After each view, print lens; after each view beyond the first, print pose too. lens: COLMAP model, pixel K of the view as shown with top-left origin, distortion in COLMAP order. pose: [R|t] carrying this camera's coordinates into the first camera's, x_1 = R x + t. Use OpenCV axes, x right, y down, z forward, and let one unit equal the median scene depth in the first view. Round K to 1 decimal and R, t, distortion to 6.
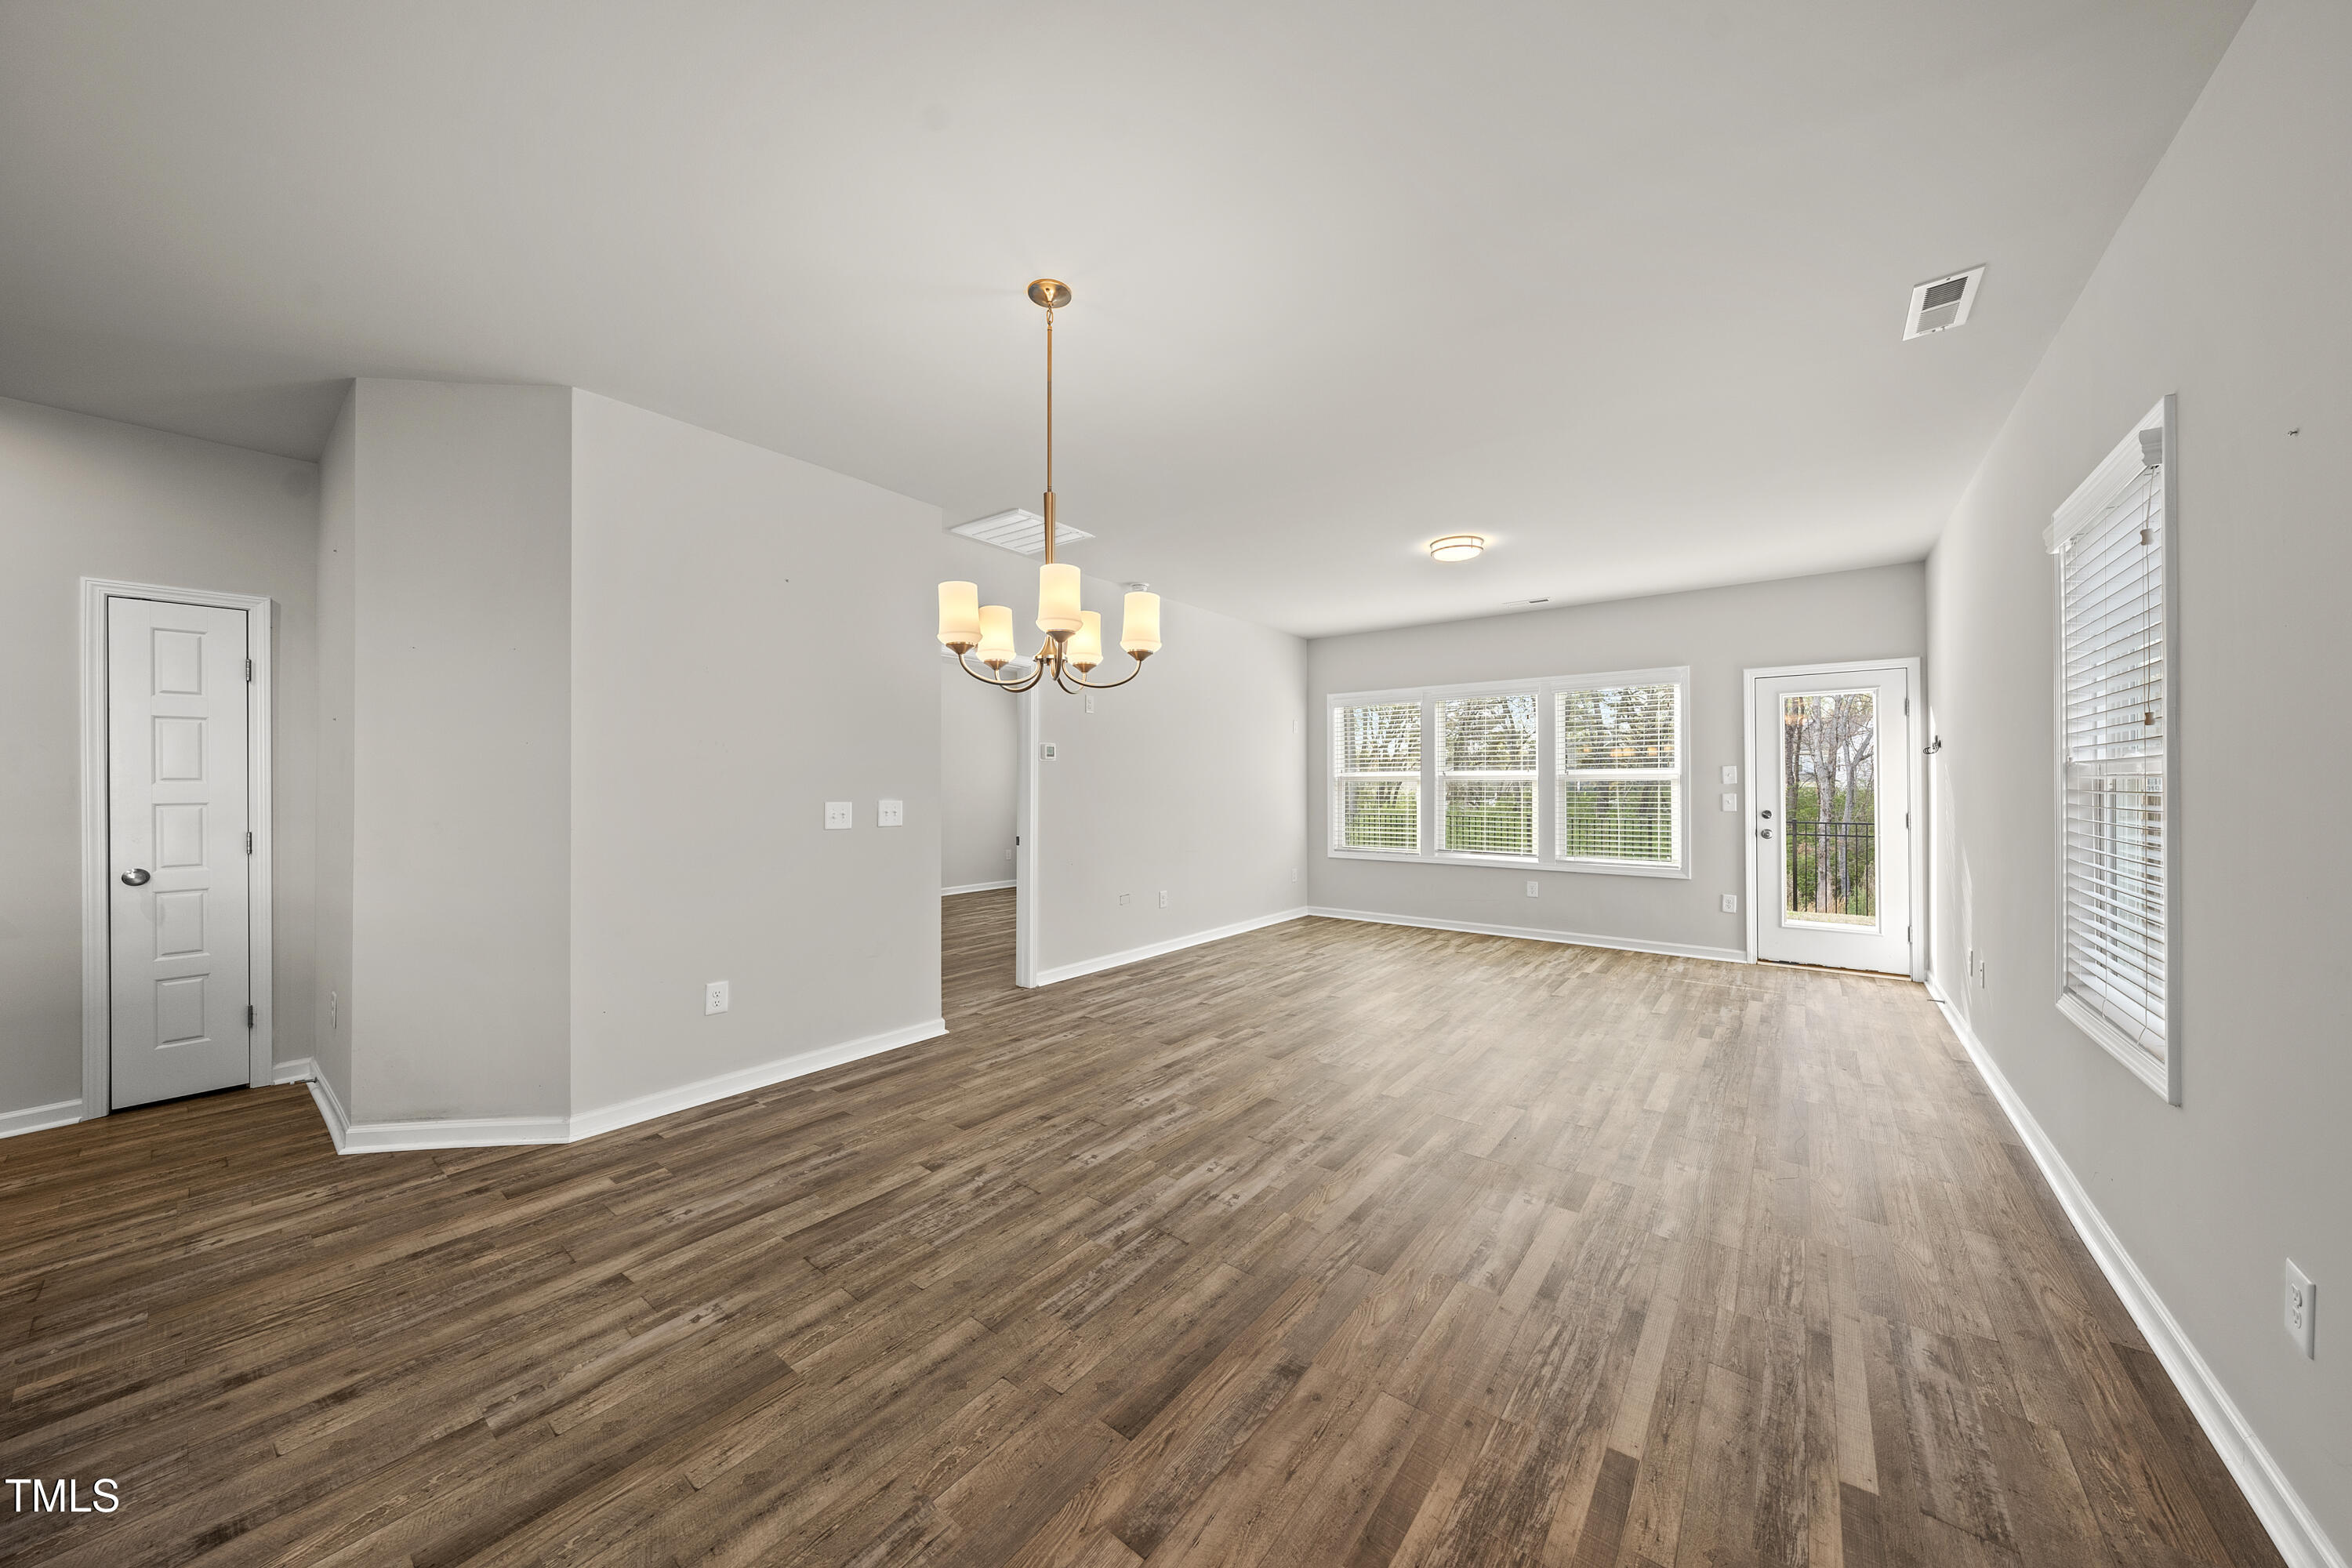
lens RADIAL K [[792.9, 0, 1183.4], [0, 792.9, 781.4], [0, 0, 1]] dist [0.000857, -0.000403]
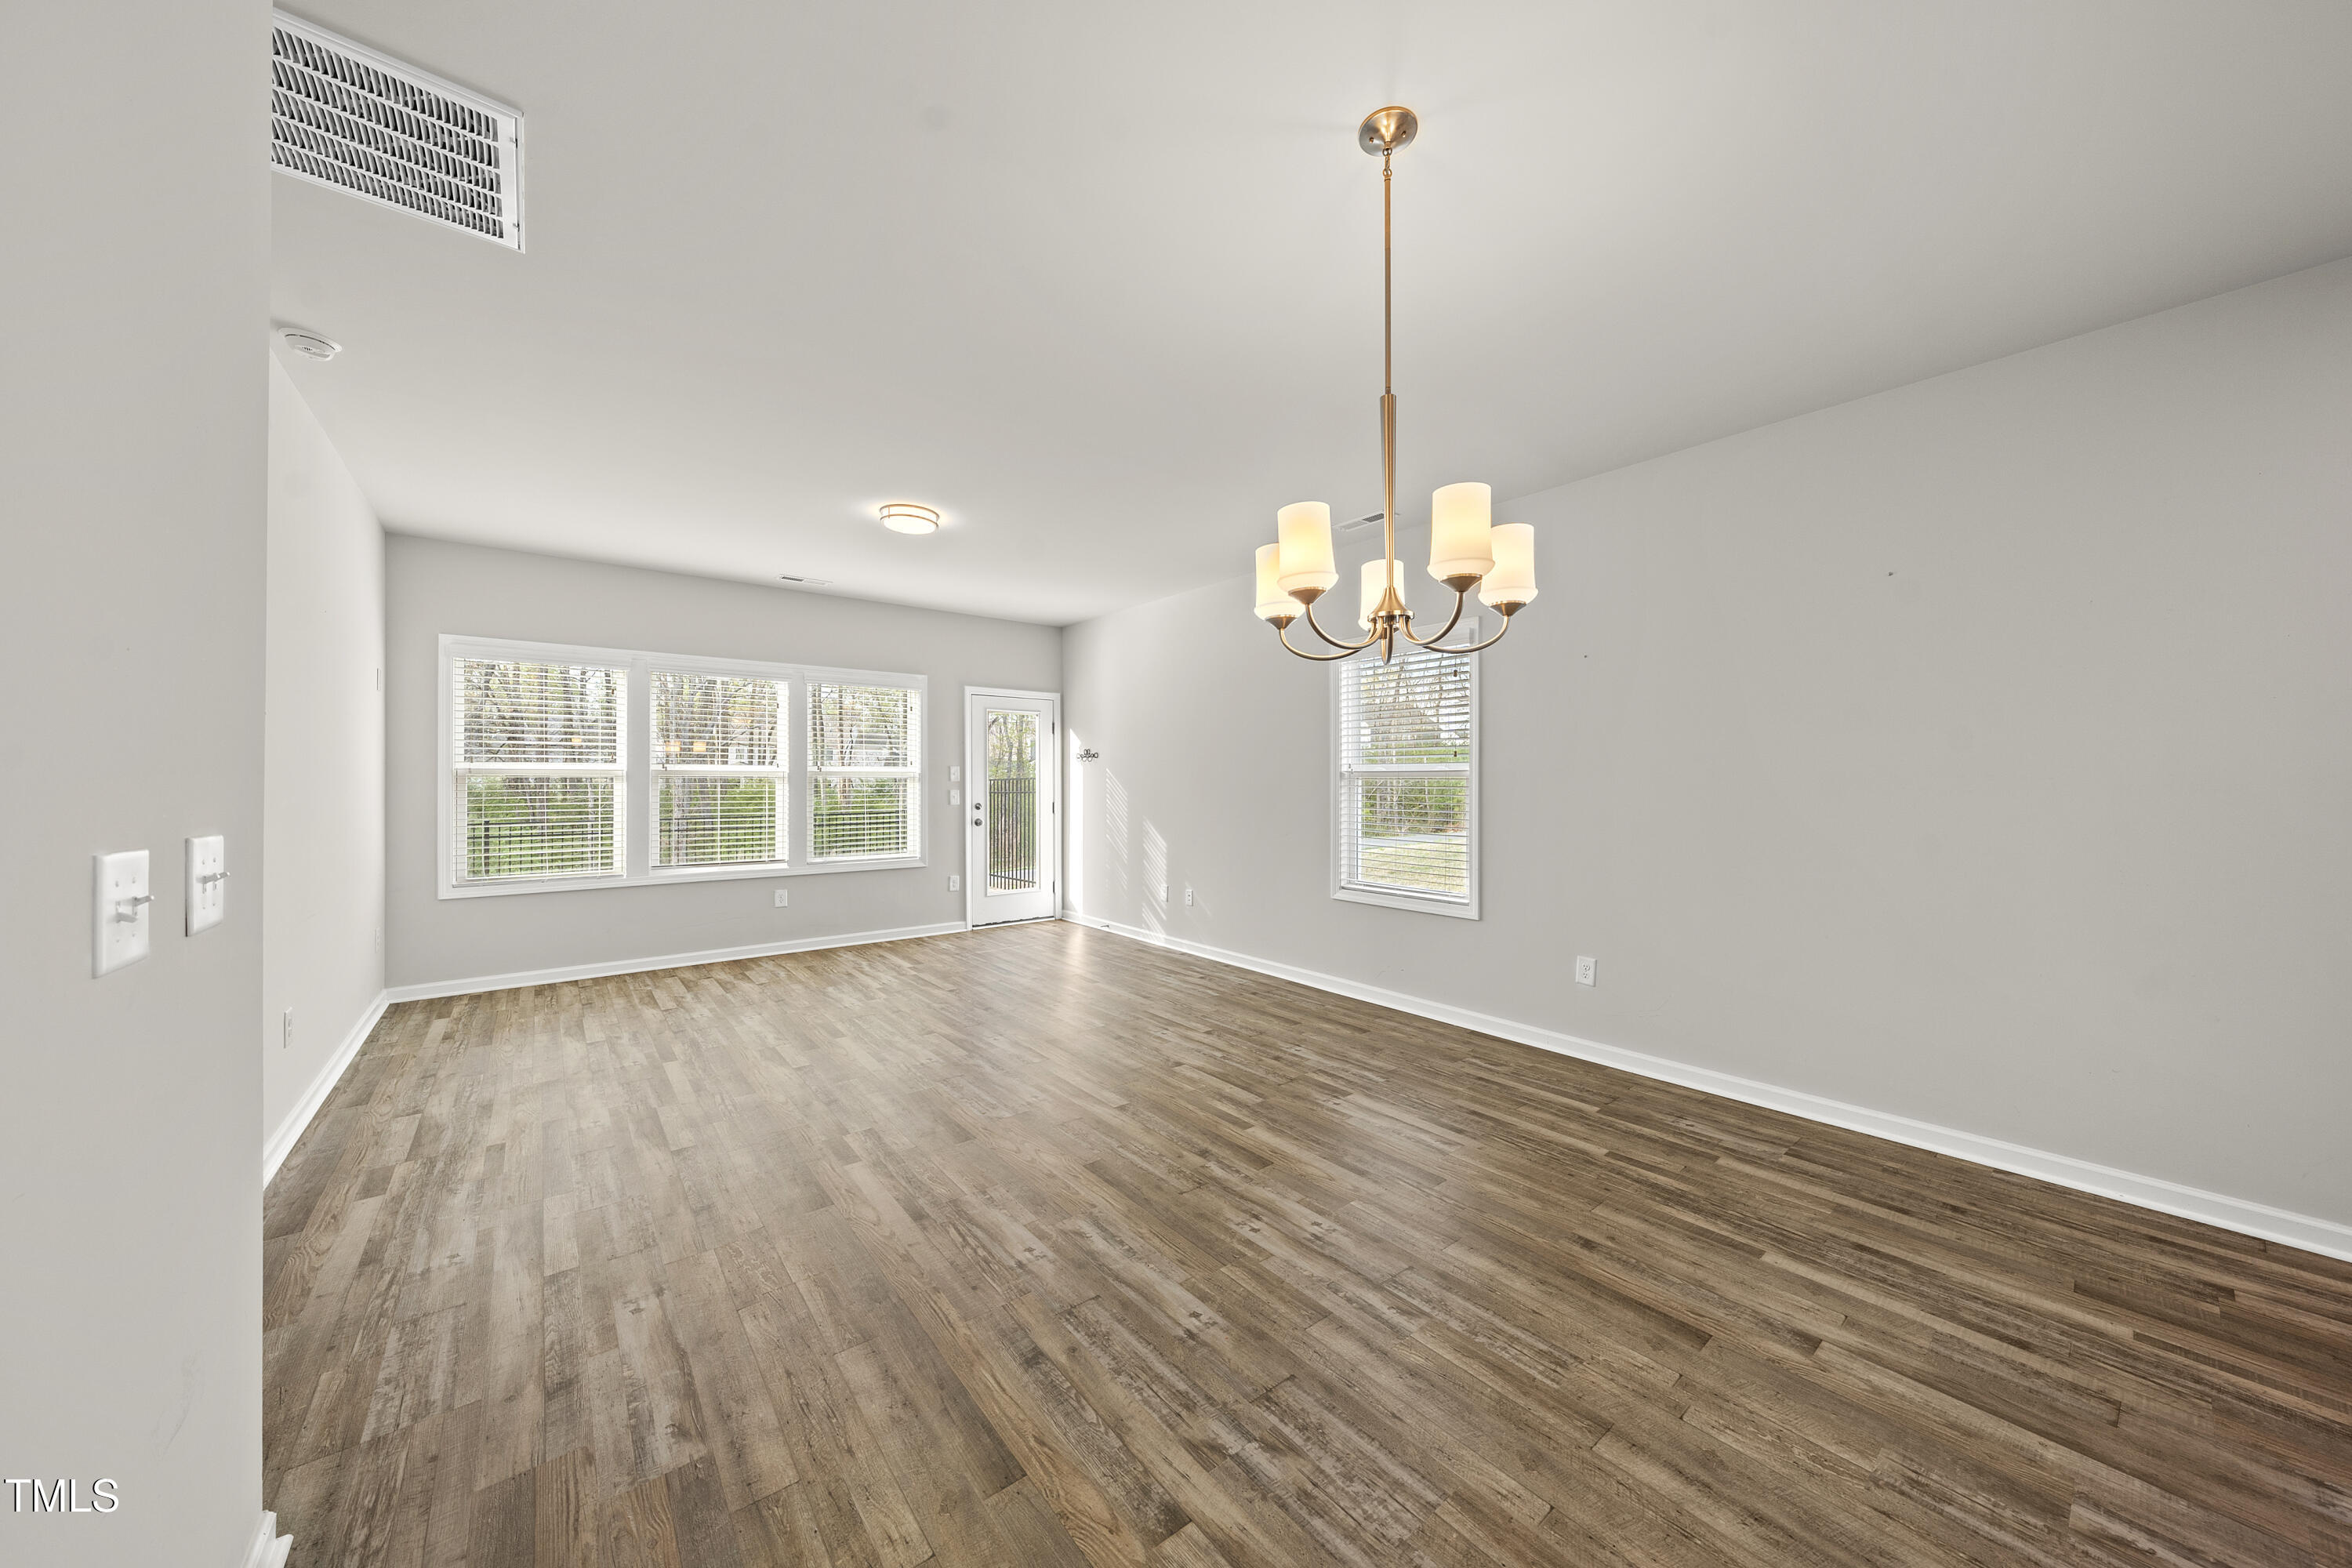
lens RADIAL K [[792.9, 0, 1183.4], [0, 792.9, 781.4], [0, 0, 1]] dist [0.000857, -0.000403]
pose [[0.226650, 0.002453, 0.973973, -0.653175], [-0.006795, 0.999976, -0.000937, 0.003284], [-0.973952, -0.006406, 0.226662, 0.700738]]
